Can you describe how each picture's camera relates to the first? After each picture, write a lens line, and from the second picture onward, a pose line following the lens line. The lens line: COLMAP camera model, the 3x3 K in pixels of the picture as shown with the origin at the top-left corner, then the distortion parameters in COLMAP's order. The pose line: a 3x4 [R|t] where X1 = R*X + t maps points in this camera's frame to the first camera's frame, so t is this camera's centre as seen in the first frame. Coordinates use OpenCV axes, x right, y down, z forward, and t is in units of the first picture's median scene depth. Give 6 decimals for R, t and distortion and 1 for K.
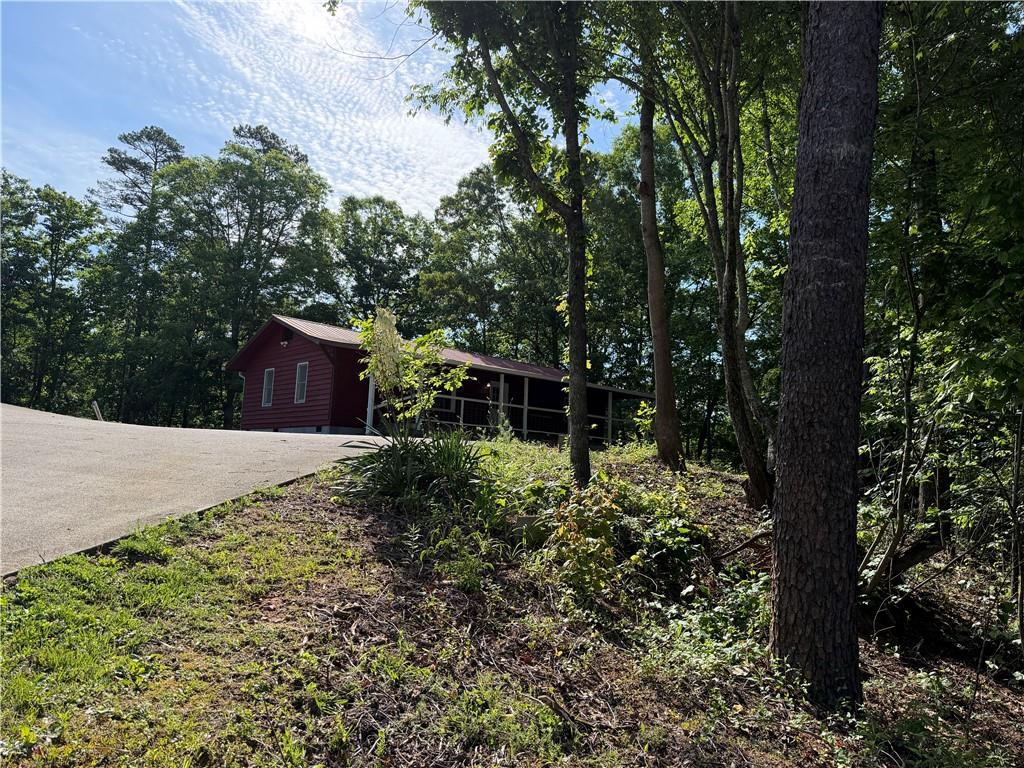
lens RADIAL K [[735.2, 0, 507.2], [0, 735.2, 381.6], [0, 0, 1]] dist [0.029313, -0.001340]
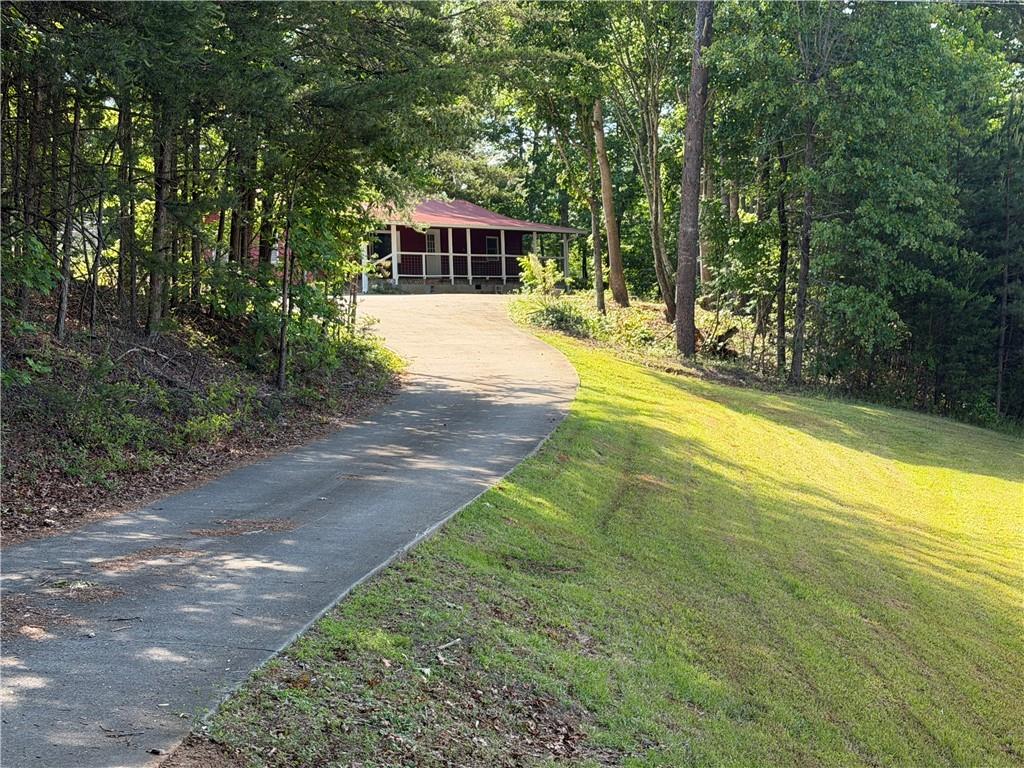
lens RADIAL K [[1645.1, 0, 511.8], [0, 1645.1, 384.4], [0, 0, 1]] dist [-0.006588, 0.000000]
pose [[0.970553, -0.081220, 0.226782, -0.968136], [0.041222, 0.983556, 0.175834, -0.408222], [-0.237334, -0.161308, 0.957942, -2.798727]]
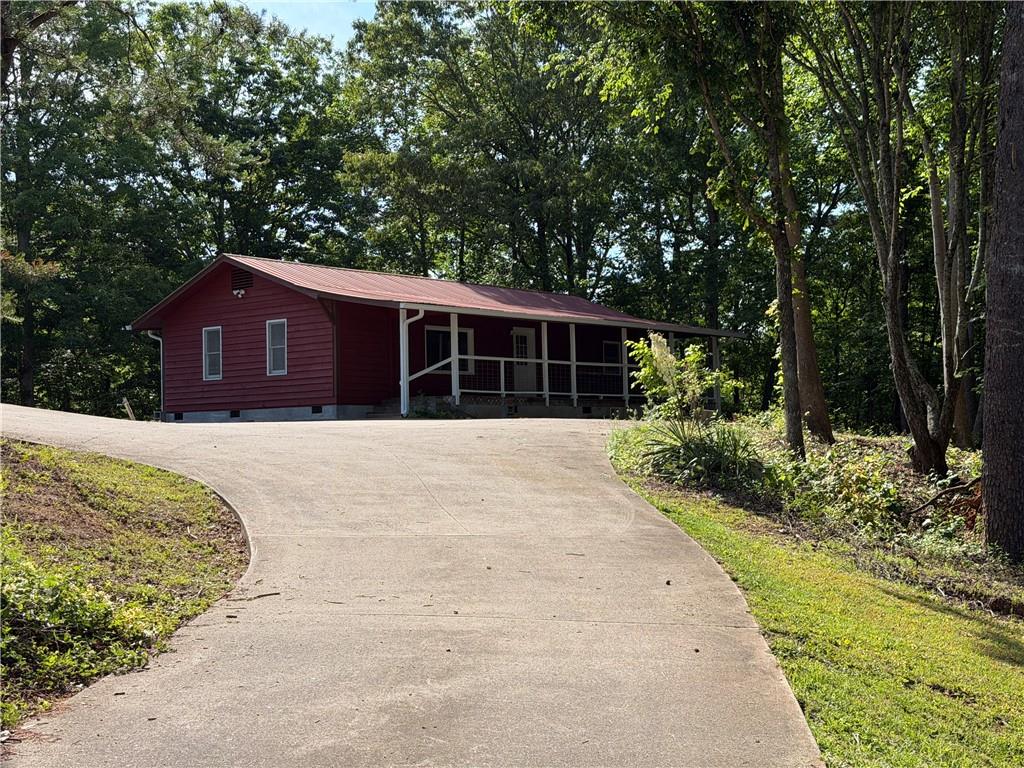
lens RADIAL K [[1425.4, 0, 513.4], [0, 1425.4, 382.7], [0, 0, 1]] dist [0.115517, 0.000000]
pose [[0.989660, -0.056934, 0.131647, -0.451918], [0.045858, 0.995266, 0.085690, -0.144078], [-0.135902, -0.078767, 0.987586, -0.850493]]
